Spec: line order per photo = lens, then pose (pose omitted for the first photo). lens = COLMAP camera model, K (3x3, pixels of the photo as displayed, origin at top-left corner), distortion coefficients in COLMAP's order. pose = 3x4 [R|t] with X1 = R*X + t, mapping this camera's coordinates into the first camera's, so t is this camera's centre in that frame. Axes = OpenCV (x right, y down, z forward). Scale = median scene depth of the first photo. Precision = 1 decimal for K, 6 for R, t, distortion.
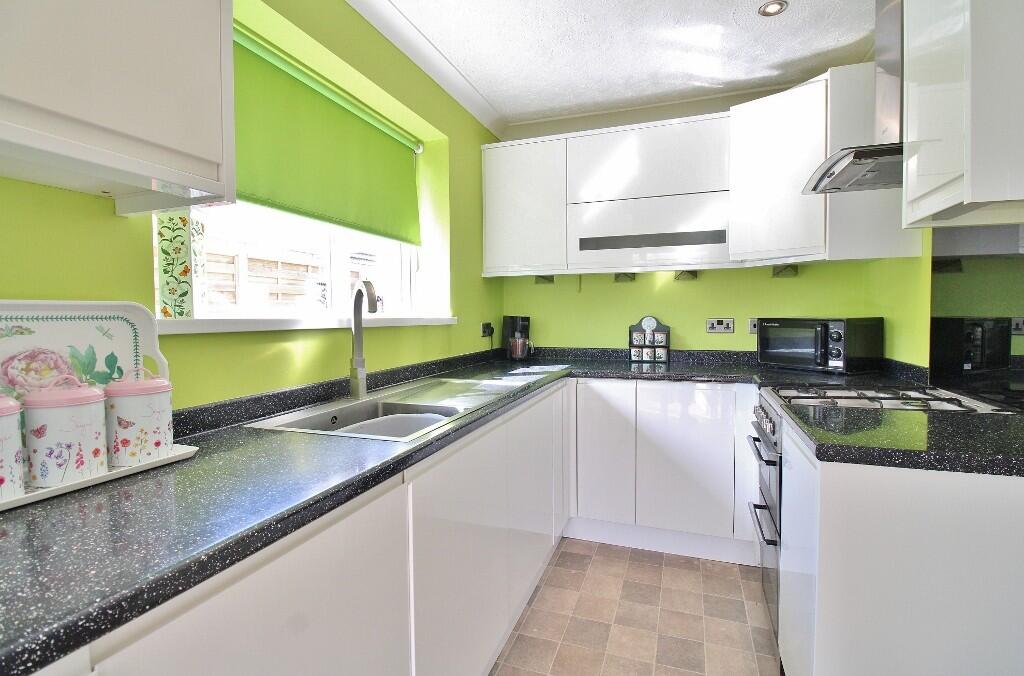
lens RADIAL K [[485.8, 0, 513.6], [0, 485.8, 330.9], [0, 0, 1]] dist [0.001762, -0.012919]
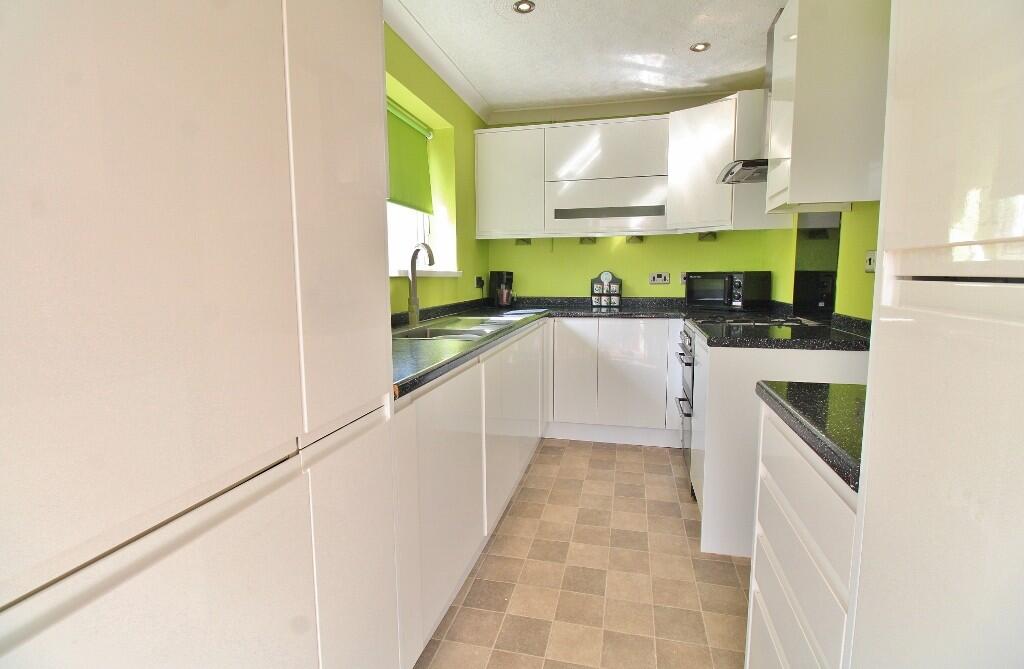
lens RADIAL K [[494.2, 0, 512.4], [0, 494.2, 332.6], [0, 0, 1]] dist [-0.004959, -0.007155]
pose [[0.994039, -0.012793, 0.108269, -0.134306], [0.003978, 0.996686, 0.081242, 0.029020], [-0.108949, -0.080327, 0.990796, -0.335786]]
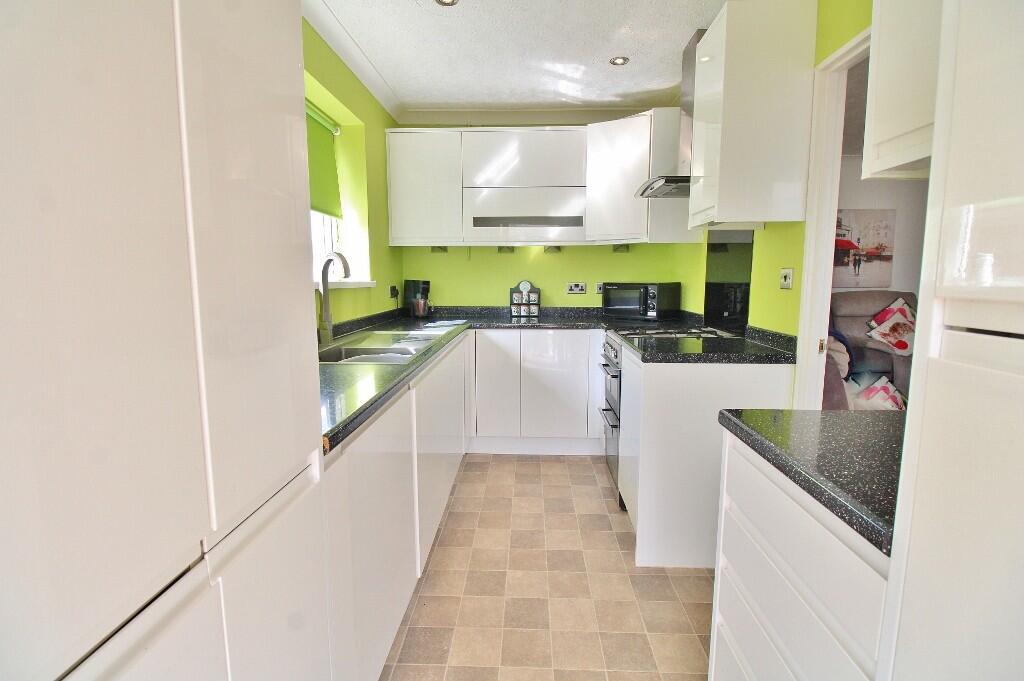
lens RADIAL K [[485.8, 0, 515.1], [0, 485.8, 337.5], [0, 0, 1]] dist [0.001762, -0.012919]
pose [[0.951369, -0.031753, 0.306412, -0.169606], [0.004582, 0.996022, 0.088989, 0.005354], [-0.308019, -0.083257, 0.947730, -0.253298]]
